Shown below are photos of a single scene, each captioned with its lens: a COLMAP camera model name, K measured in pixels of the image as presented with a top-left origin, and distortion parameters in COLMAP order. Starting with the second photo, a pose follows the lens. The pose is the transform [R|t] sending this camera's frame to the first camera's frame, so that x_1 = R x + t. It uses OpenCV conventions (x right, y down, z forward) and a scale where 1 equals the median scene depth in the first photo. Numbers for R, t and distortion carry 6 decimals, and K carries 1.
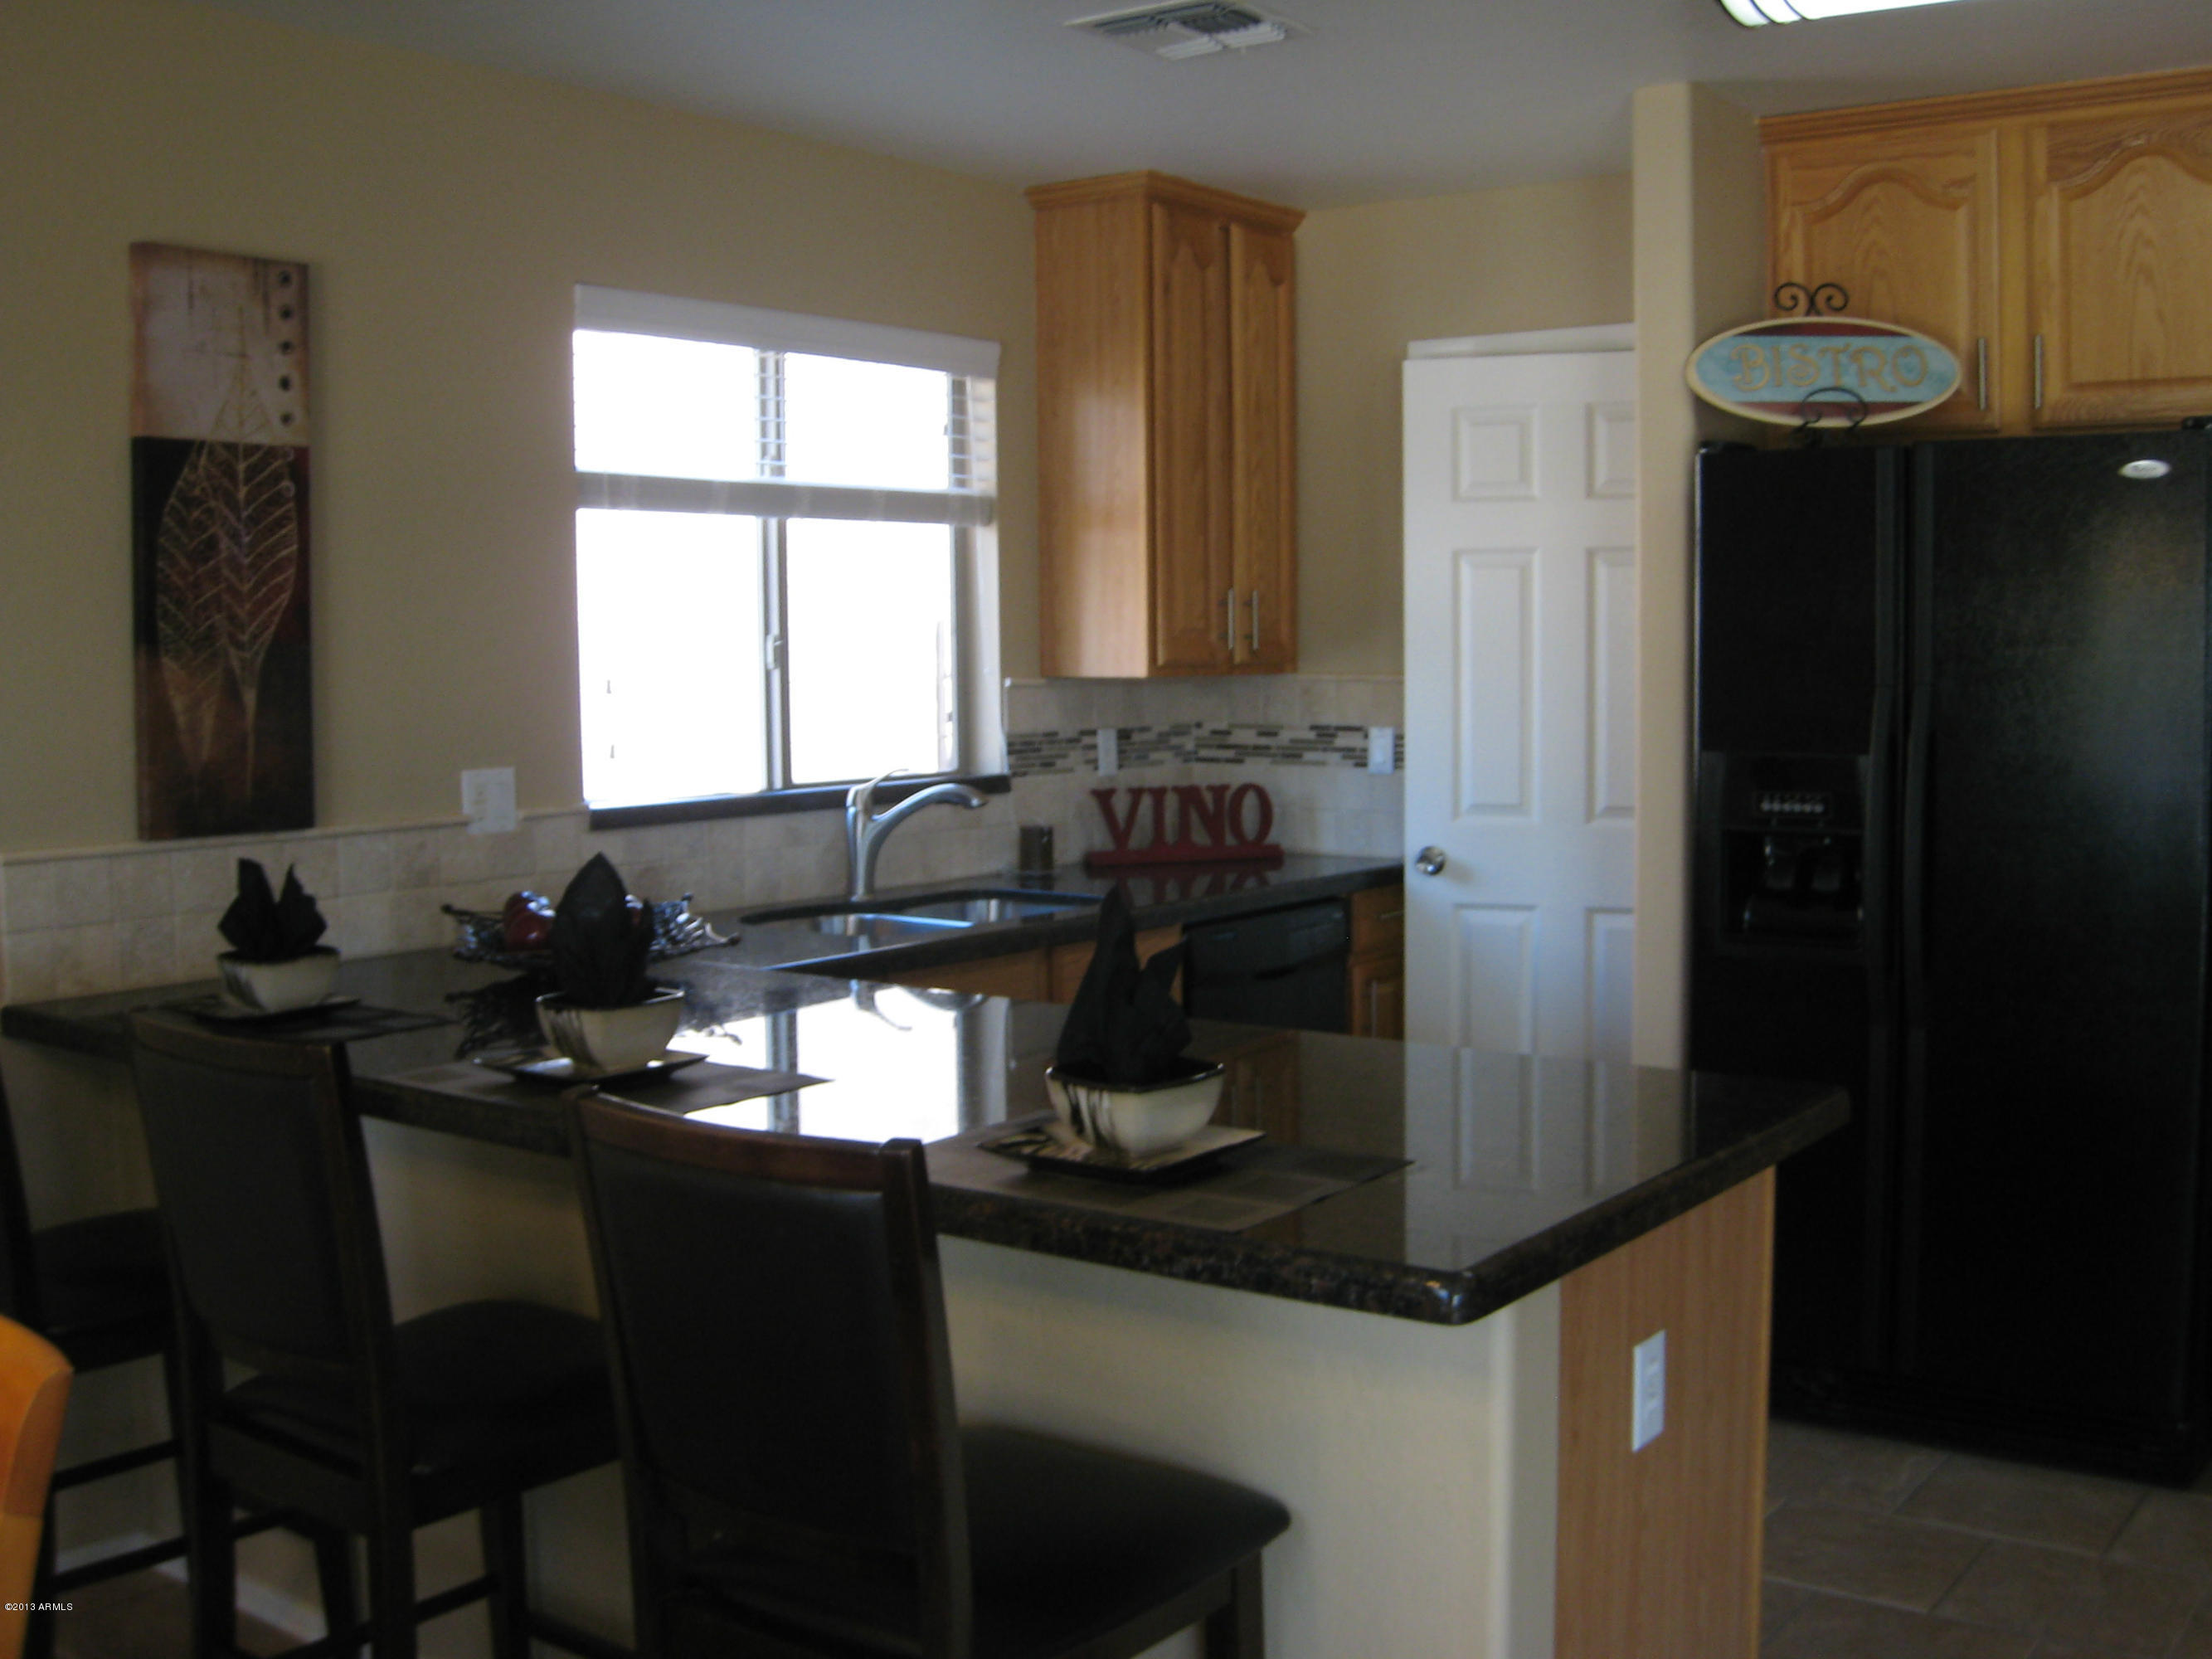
lens RADIAL K [[2285.2, 0, 1129.6], [0, 2285.2, 796.0], [0, 0, 1]] dist [-0.174452, 0.092222]
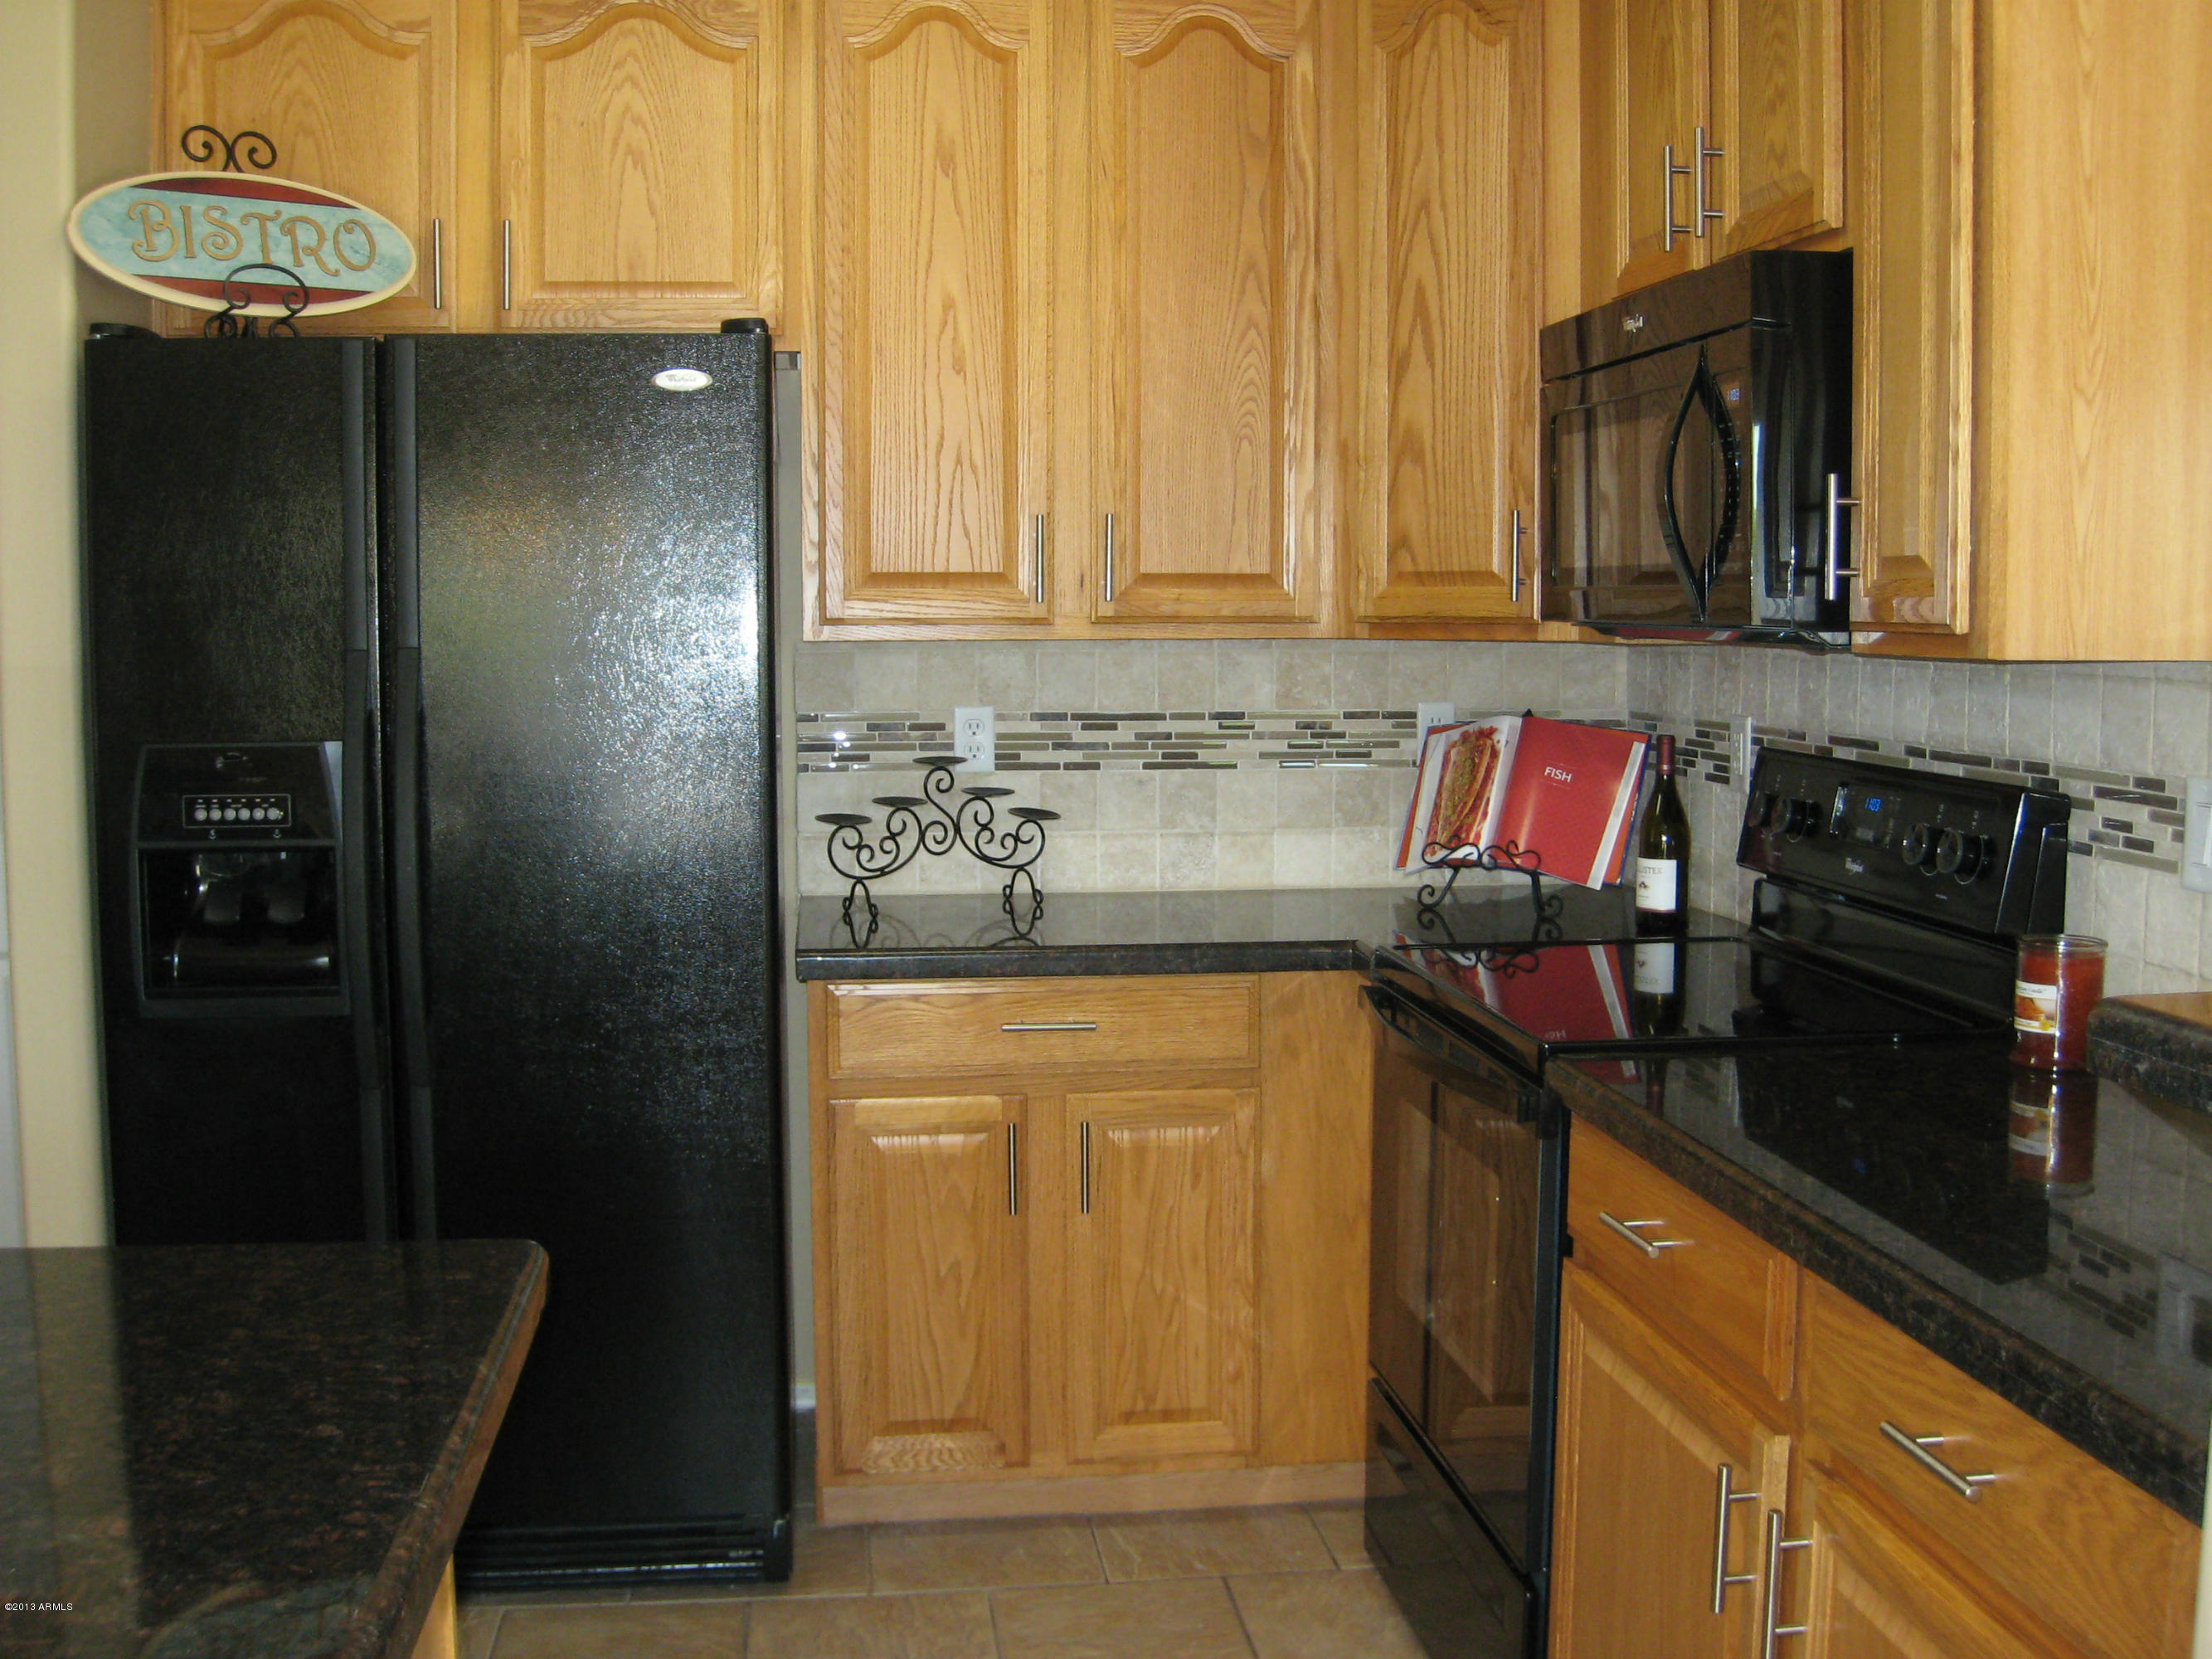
lens RADIAL K [[2285.2, 0, 1129.6], [0, 2285.2, 796.0], [0, 0, 1]] dist [-0.174452, 0.092222]
pose [[0.716771, -0.049153, 0.695574, -0.008902], [0.041770, 0.998748, 0.027534, -0.008788], [-0.696057, 0.009318, 0.717926, 0.248658]]
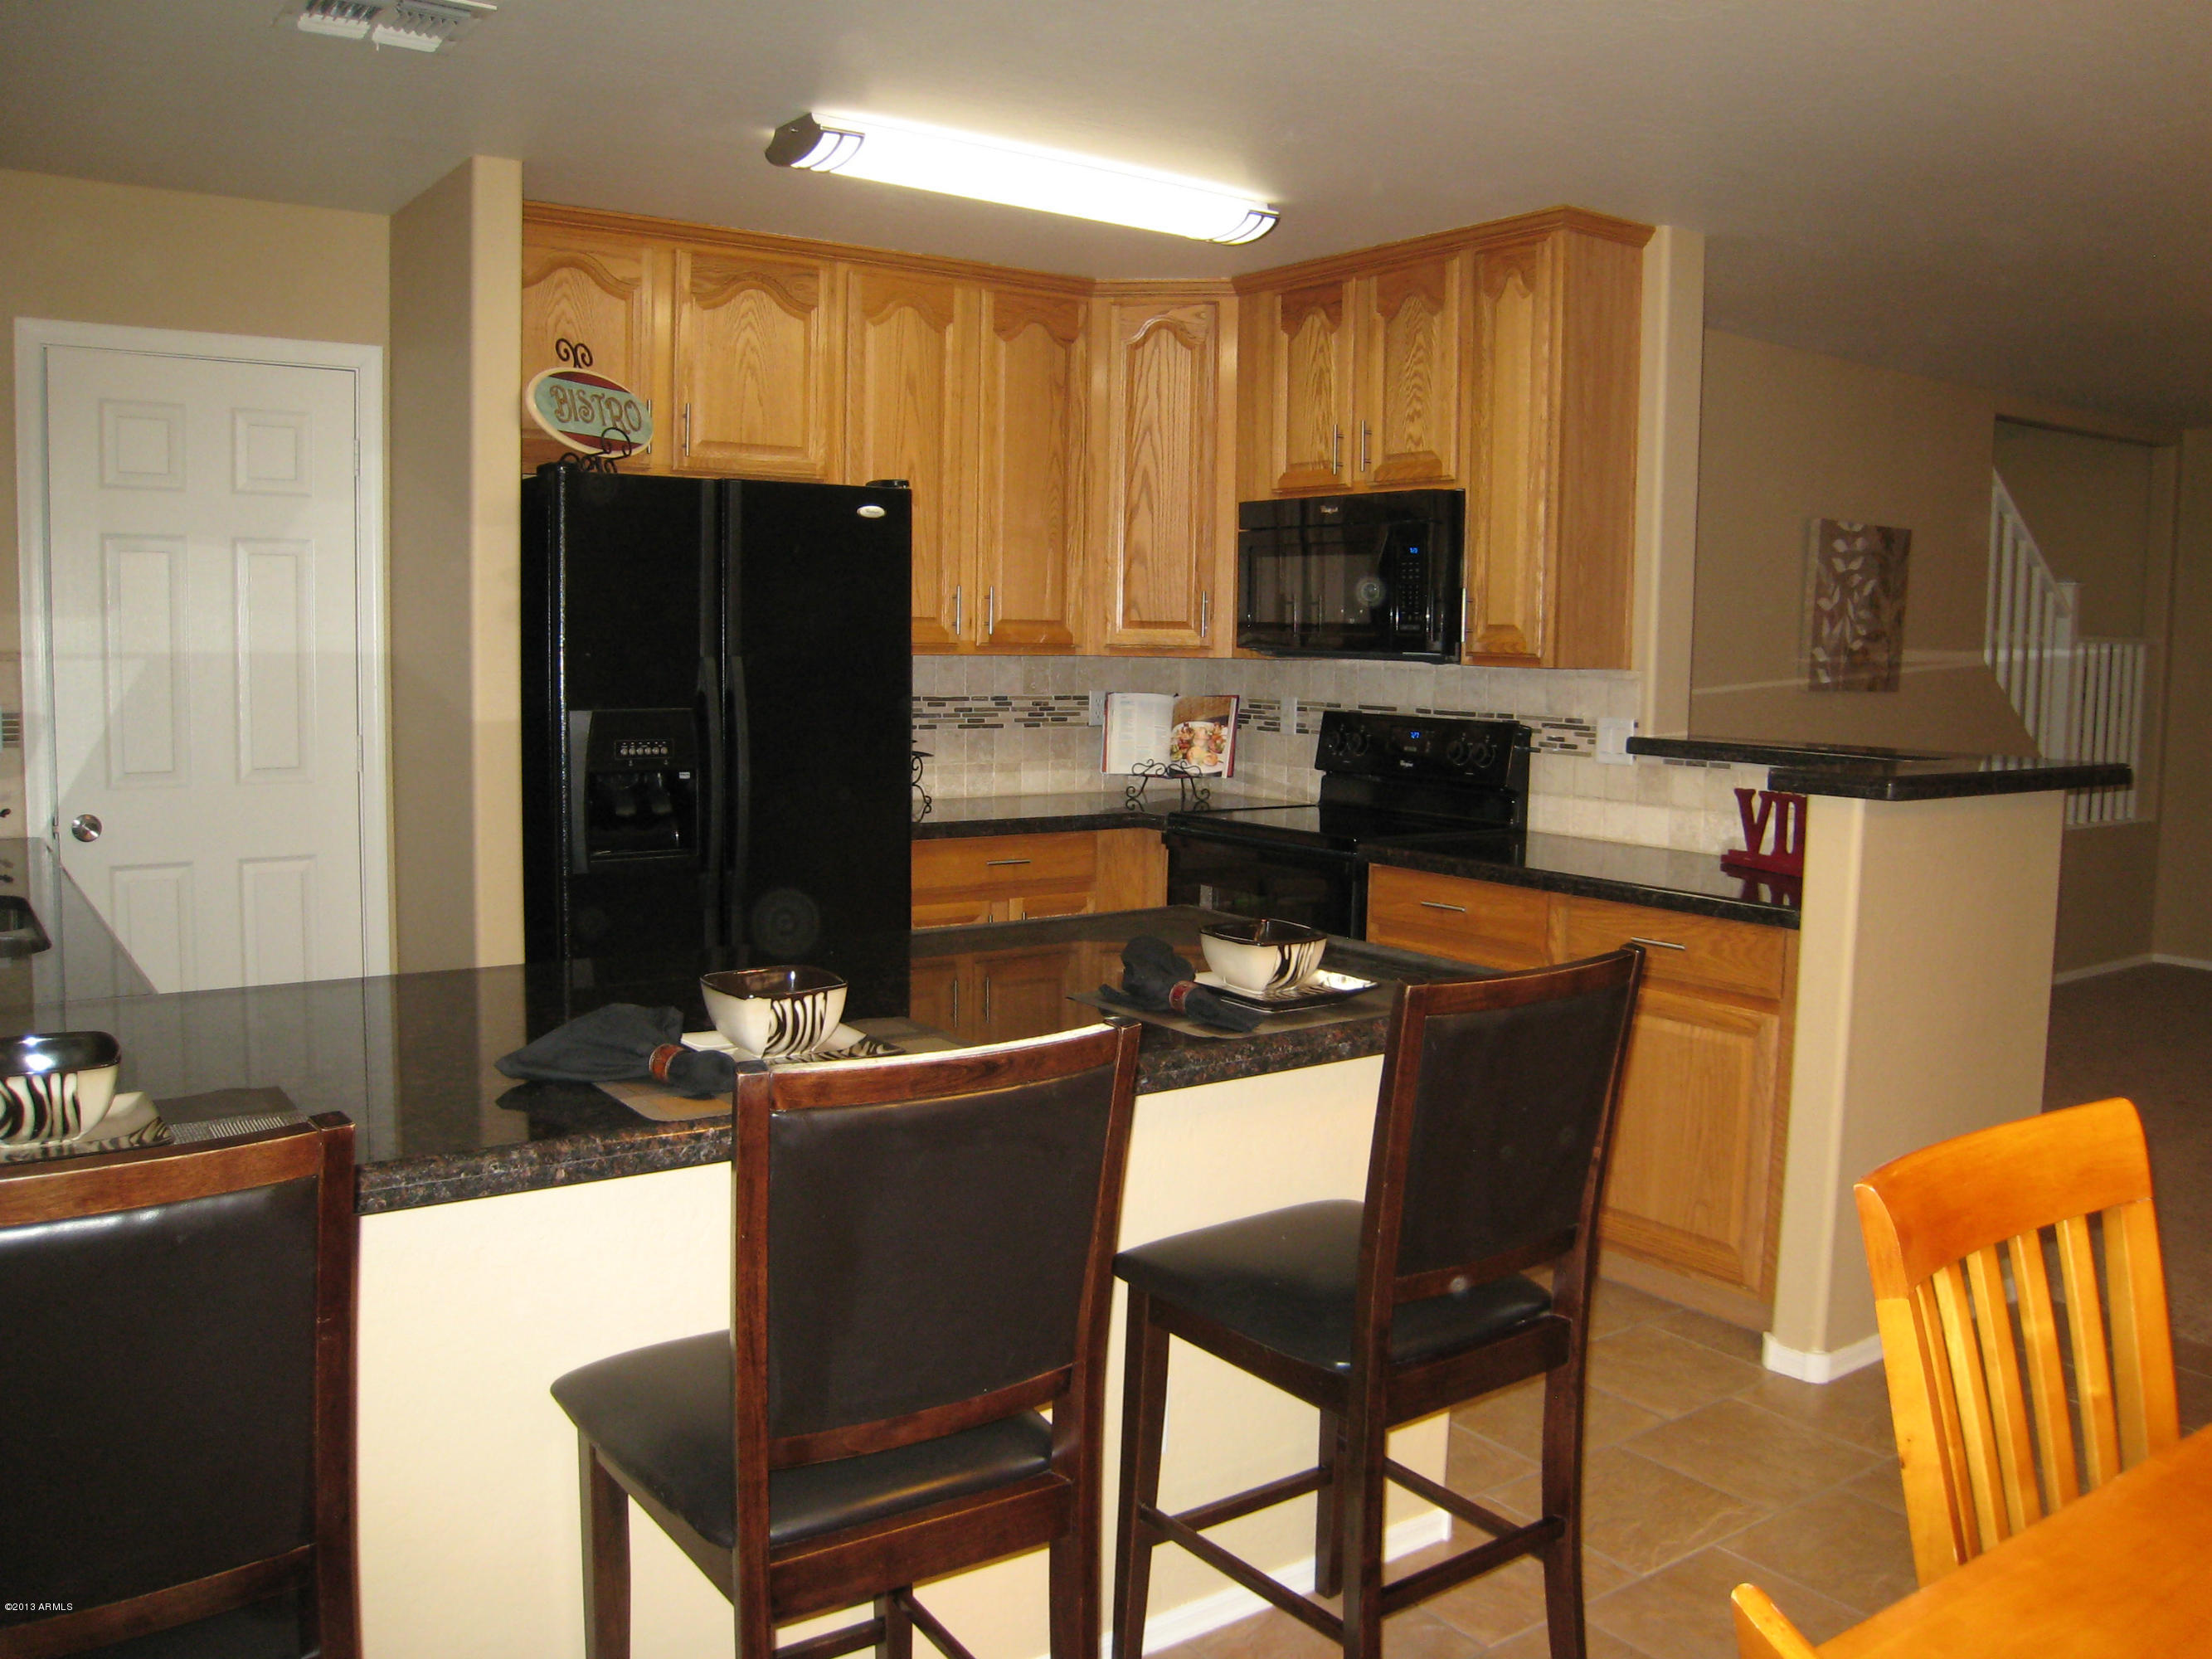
lens RADIAL K [[1806.5, 0, 1099.6], [0, 1806.5, 809.7], [0, 0, 1]] dist [-0.166718, 0.116194]
pose [[0.316247, -0.076416, 0.945594, -0.577870], [0.045659, 0.996821, 0.065286, -0.016011], [-0.947578, 0.022529, 0.318730, 0.407923]]
